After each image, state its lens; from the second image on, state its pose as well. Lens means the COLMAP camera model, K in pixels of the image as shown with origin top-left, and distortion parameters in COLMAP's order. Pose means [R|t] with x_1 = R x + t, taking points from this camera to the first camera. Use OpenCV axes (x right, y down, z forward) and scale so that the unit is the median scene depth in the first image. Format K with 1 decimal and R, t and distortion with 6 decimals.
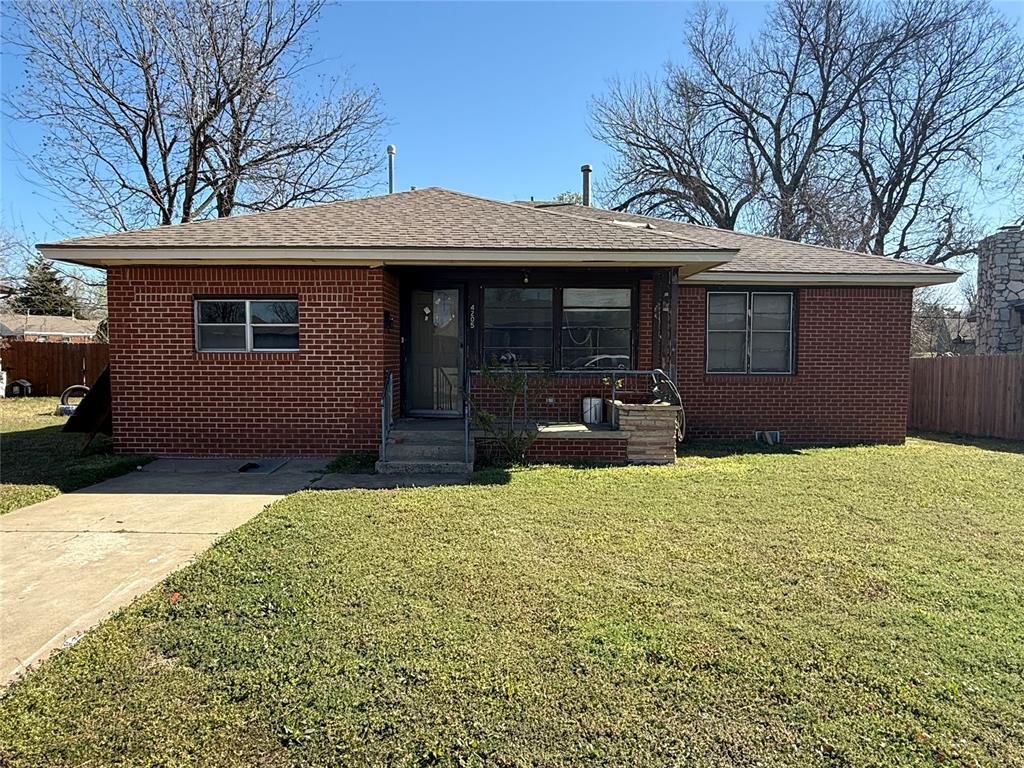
lens RADIAL K [[642.7, 0, 514.0], [0, 642.7, 386.9], [0, 0, 1]] dist [-0.003180, 0.001711]
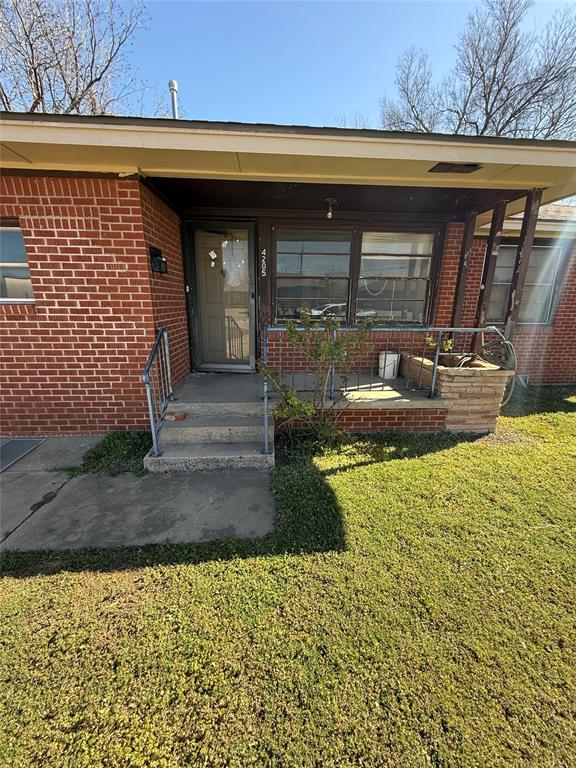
lens RADIAL K [[306.2, 0, 288.8], [0, 306.2, 382.4], [0, 0, 1]] dist [-0.000991, -0.000109]
pose [[0.998517, -0.007896, 0.053874, -0.062153], [-0.003360, 0.978609, 0.205702, -0.038069], [-0.054345, -0.205578, 0.977131, 0.618719]]
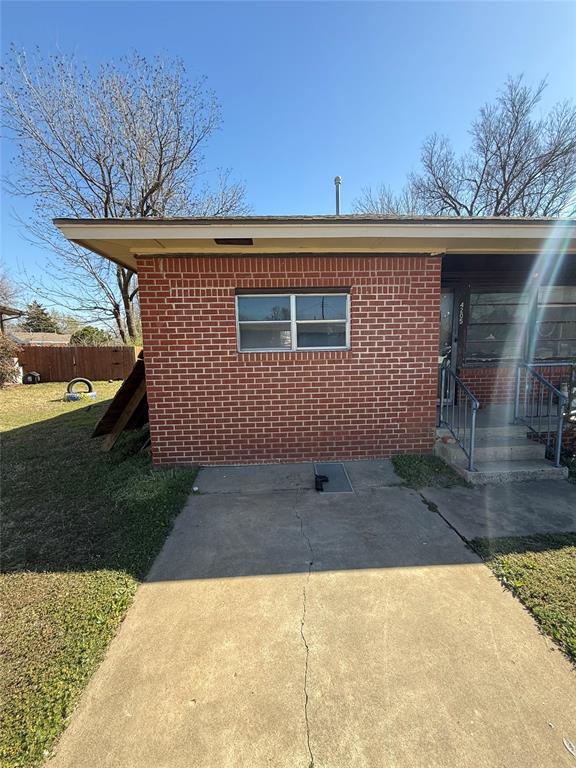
lens RADIAL K [[306.2, 0, 288.8], [0, 306.2, 382.1], [0, 0, 1]] dist [-0.000991, -0.000109]
pose [[0.998439, -0.029635, 0.047346, -0.445967], [0.026624, 0.997658, 0.063007, -0.037661], [-0.049102, -0.061648, 0.996889, 0.557074]]
